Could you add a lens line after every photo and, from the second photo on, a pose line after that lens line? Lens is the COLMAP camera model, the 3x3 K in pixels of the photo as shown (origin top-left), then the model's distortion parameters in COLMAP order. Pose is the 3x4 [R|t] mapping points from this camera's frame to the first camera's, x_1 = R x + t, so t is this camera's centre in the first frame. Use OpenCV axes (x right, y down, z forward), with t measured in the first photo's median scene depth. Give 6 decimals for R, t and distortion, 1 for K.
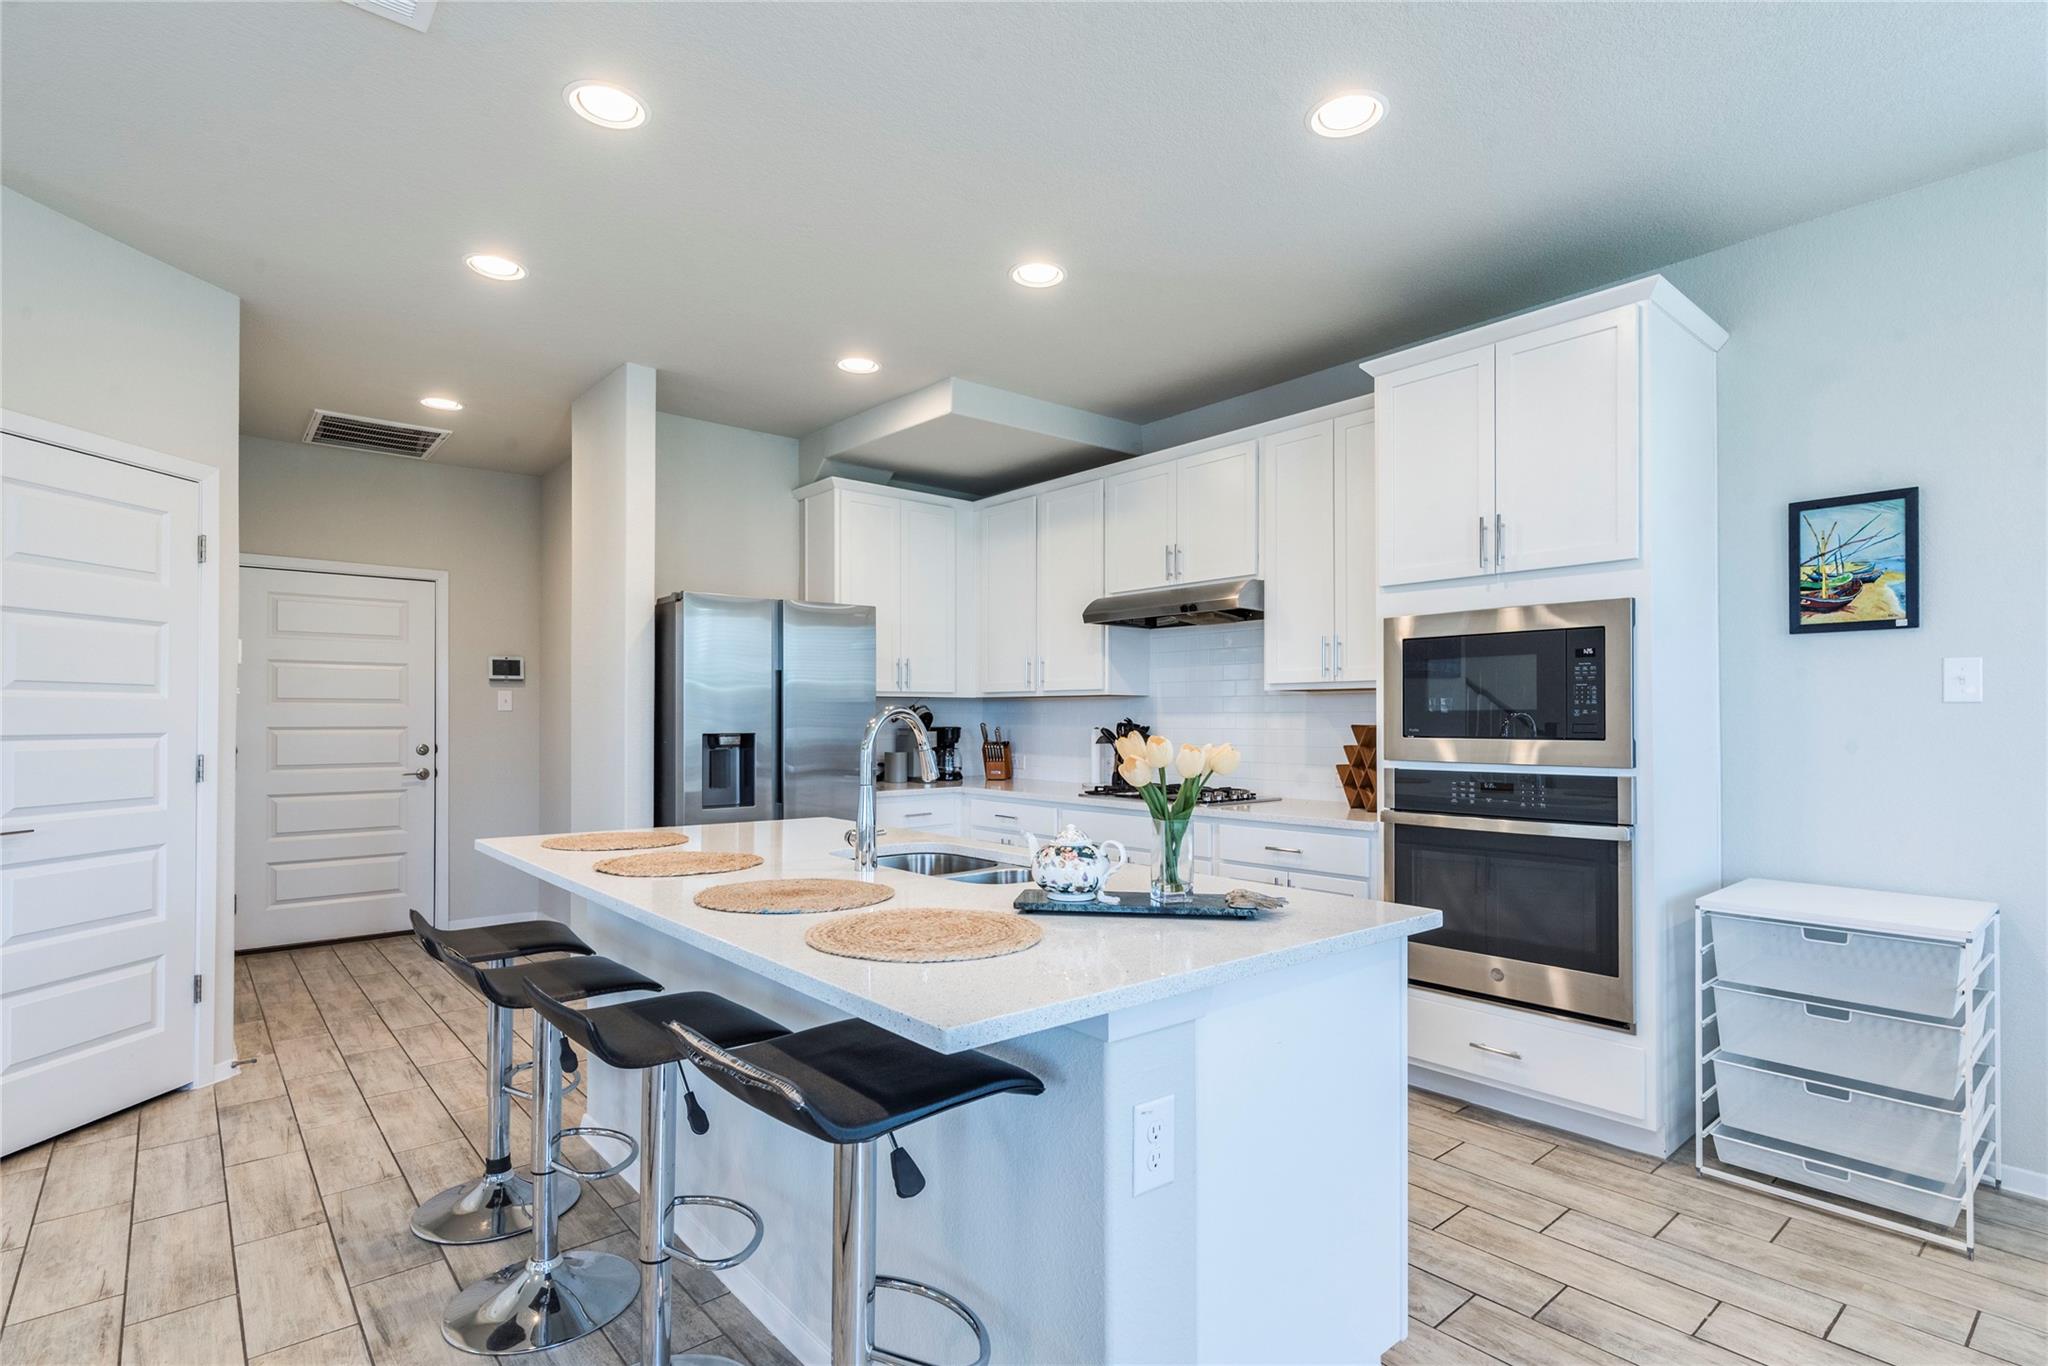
lens RADIAL K [[989.0, 0, 1027.6], [0, 989.0, 699.9], [0, 0, 1]] dist [0.001871, 0.000053]
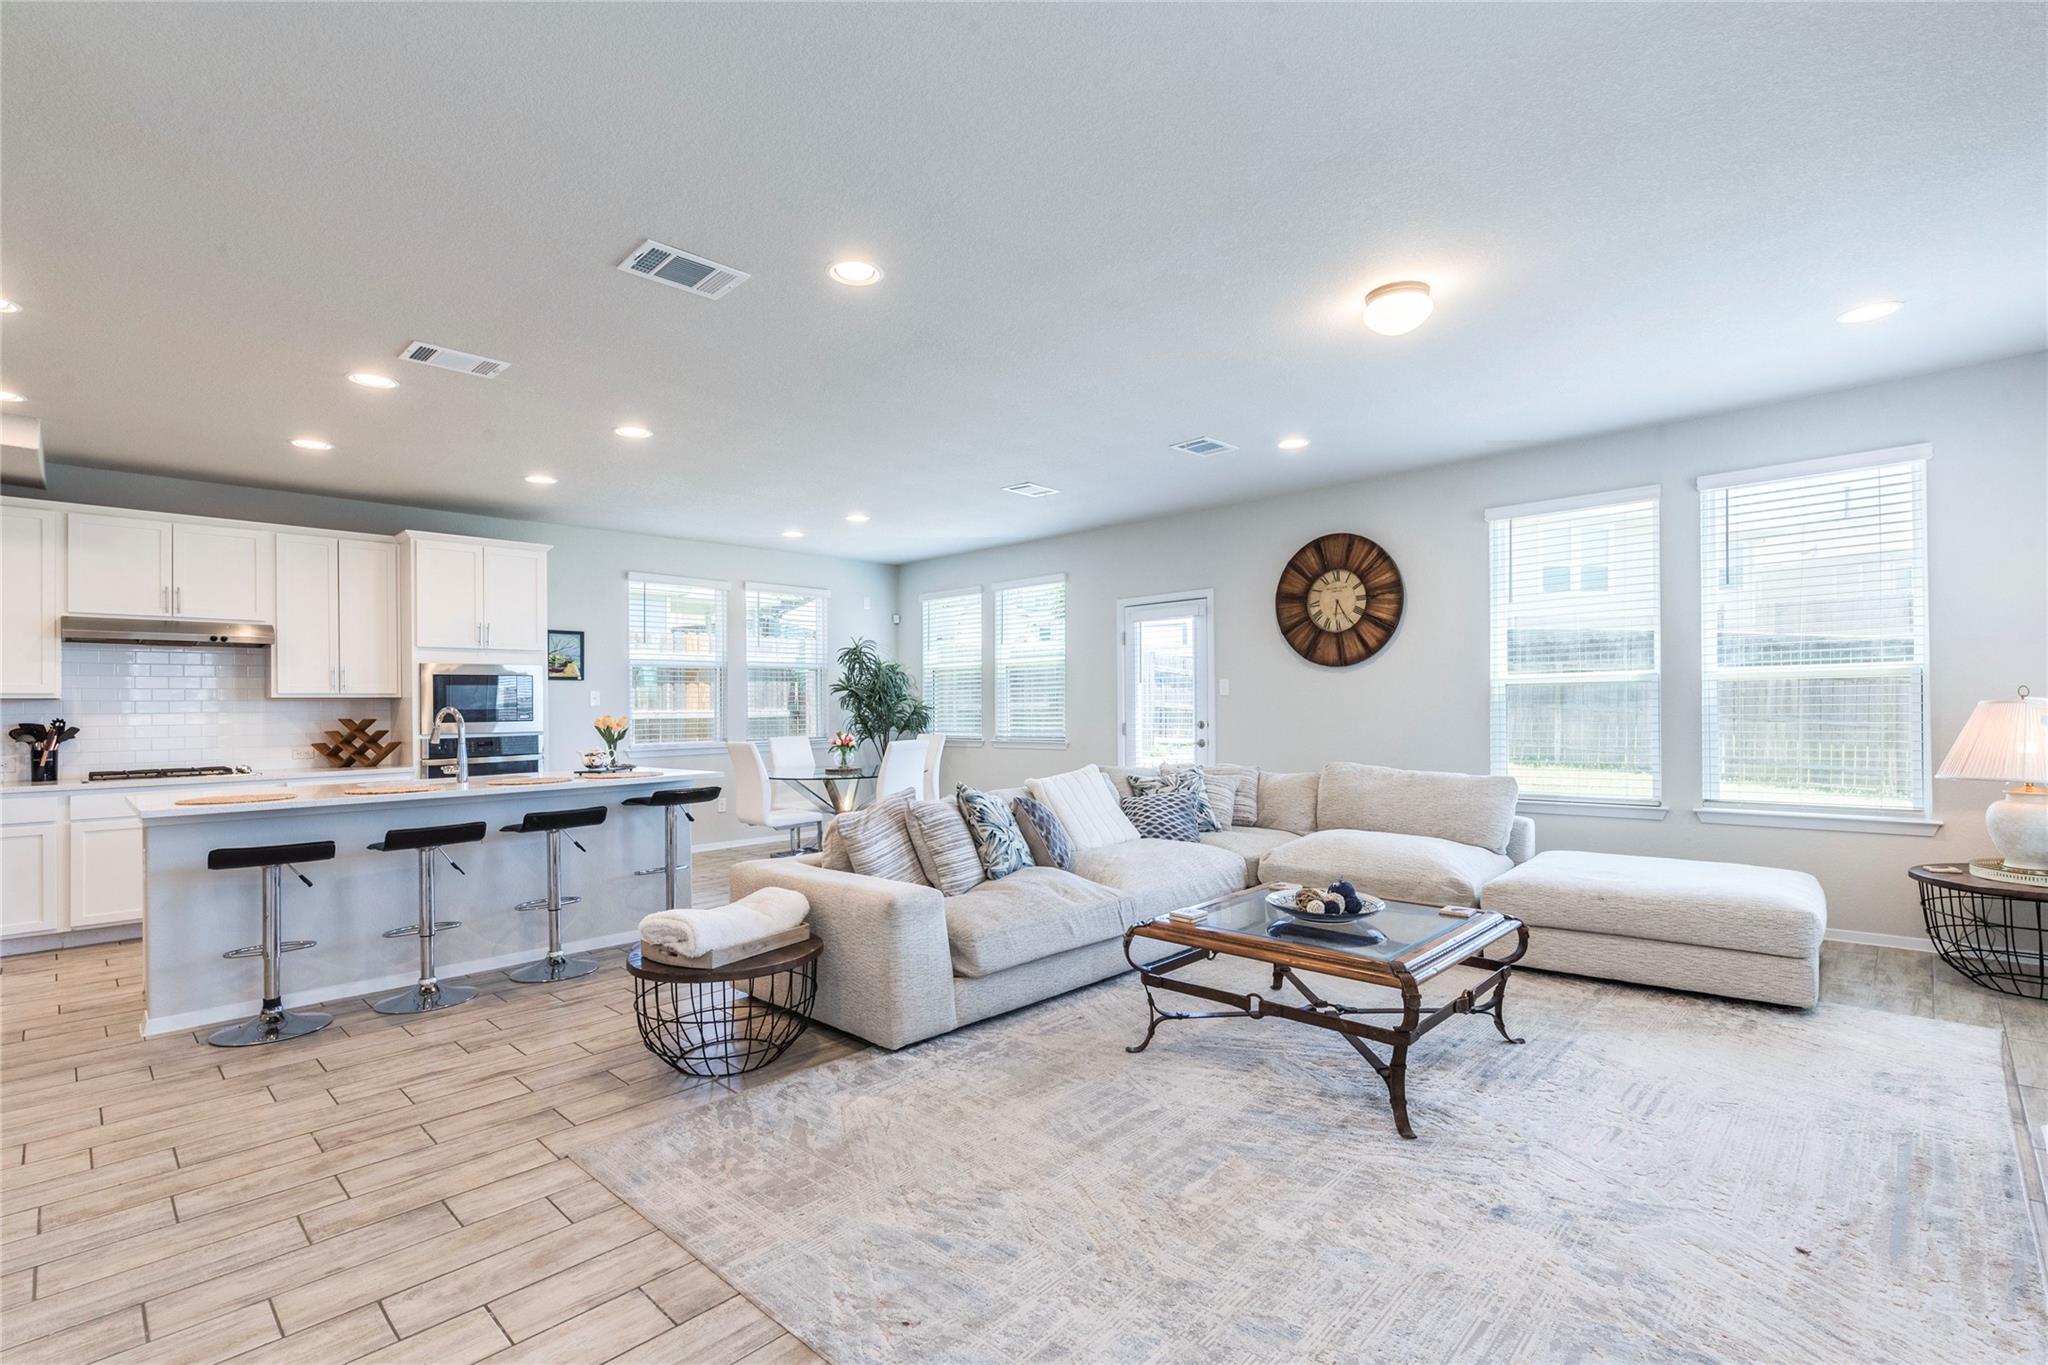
lens RADIAL K [[934.8, 0, 1026.0], [0, 934.8, 695.3], [0, 0, 1]] dist [0.000893, 0.000032]
pose [[-0.084655, 0.008799, 0.996371, -1.635698], [-0.009482, 0.999909, -0.009635, -0.012920], [-0.996365, -0.010263, -0.084564, -0.045632]]
